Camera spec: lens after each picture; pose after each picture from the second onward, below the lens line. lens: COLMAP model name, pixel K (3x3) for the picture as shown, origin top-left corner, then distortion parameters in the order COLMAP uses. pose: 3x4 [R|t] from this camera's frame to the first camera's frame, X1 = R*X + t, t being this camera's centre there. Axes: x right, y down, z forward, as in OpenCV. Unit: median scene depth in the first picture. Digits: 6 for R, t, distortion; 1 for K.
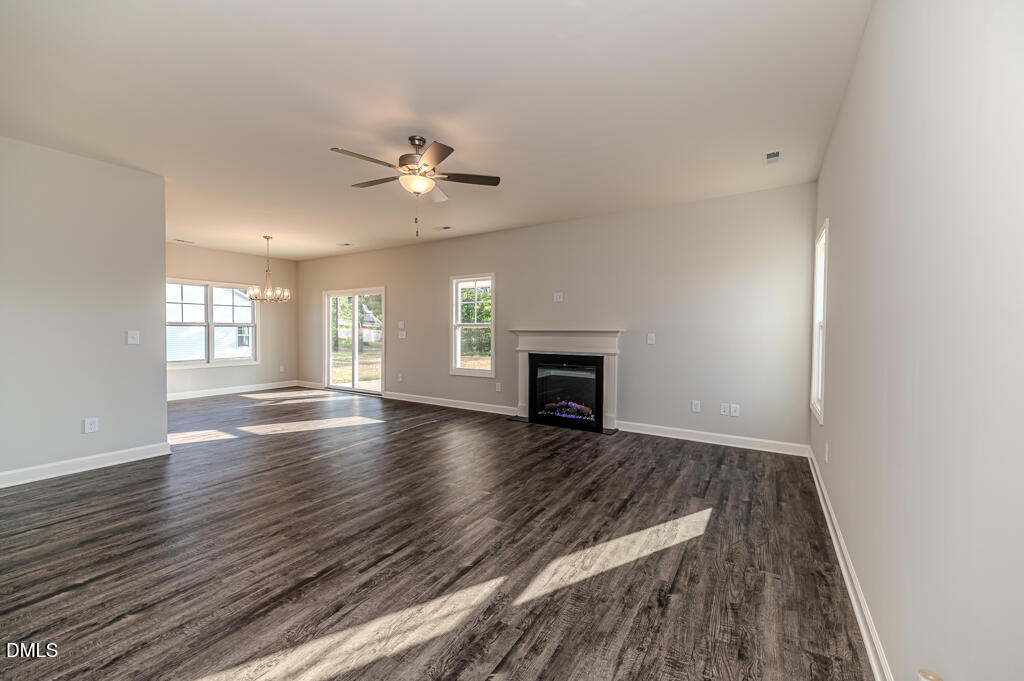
lens RADIAL K [[425.4, 0, 512.0], [0, 425.4, 340.5], [0, 0, 1]] dist [-0.001795, -0.000557]
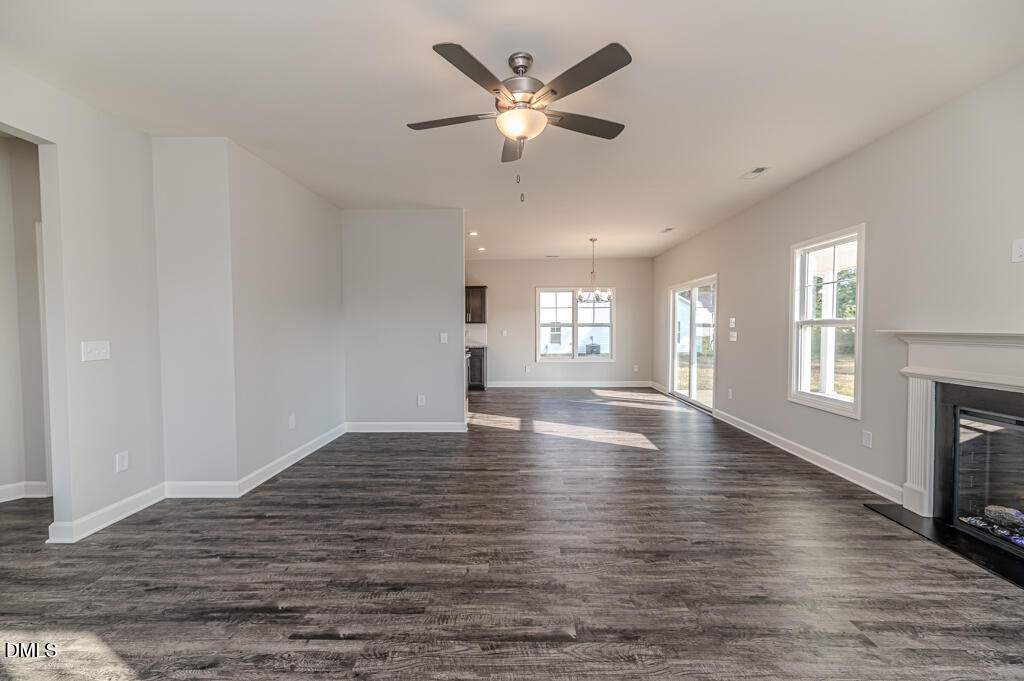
lens RADIAL K [[409.3, 0, 512.0], [0, 409.3, 340.5], [0, 0, 1]] dist [0.009802, -0.000712]
pose [[0.495202, 0.023547, -0.868459, 0.330607], [-0.014564, 0.999717, 0.018802, -0.027727], [0.868656, 0.003338, 0.495404, 0.612758]]
